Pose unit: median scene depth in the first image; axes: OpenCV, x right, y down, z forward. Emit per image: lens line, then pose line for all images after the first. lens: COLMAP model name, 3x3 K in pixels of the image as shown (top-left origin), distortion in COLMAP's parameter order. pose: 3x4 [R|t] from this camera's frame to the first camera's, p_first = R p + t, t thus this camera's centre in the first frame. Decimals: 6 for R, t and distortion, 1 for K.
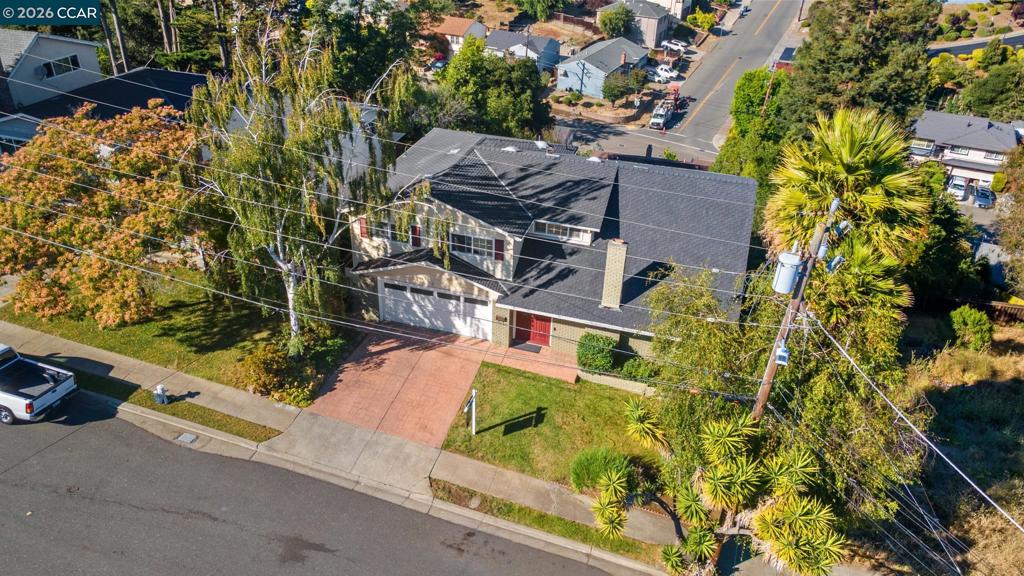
lens RADIAL K [[739.2, 0, 512.9], [0, 739.2, 281.9], [0, 0, 1]] dist [0.019308, 0.032089]
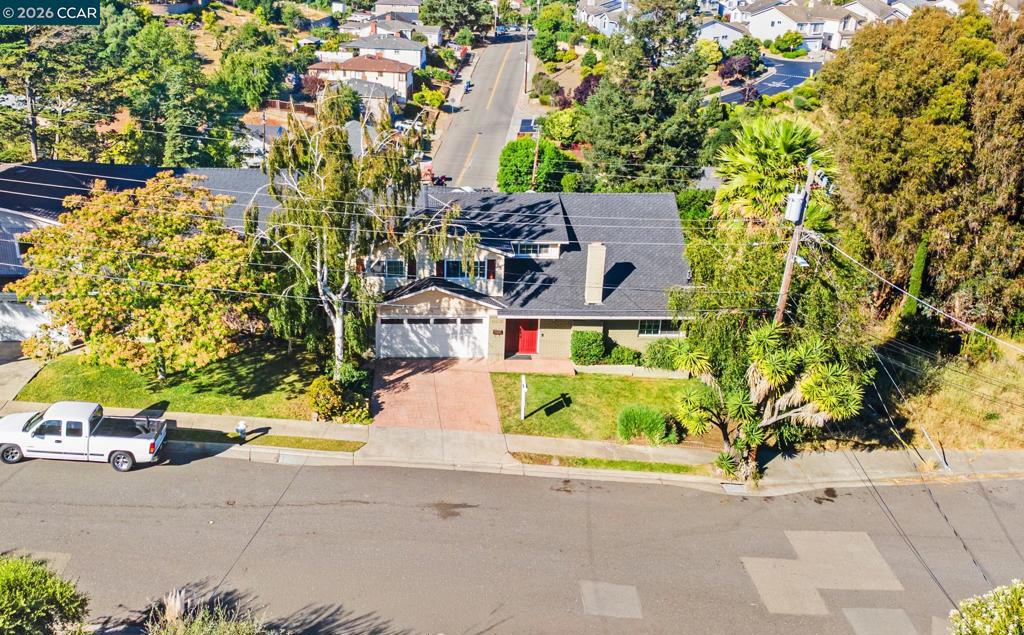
lens RADIAL K [[952.7, 0, 451.5], [0, 952.7, 273.4], [0, 0, 1]] dist [0.025968, 0.006273]
pose [[0.945851, -0.123082, 0.300361, -0.489094], [0.172846, 0.974204, -0.145090, 0.155812], [-0.274755, 0.189149, 0.942726, -0.336810]]
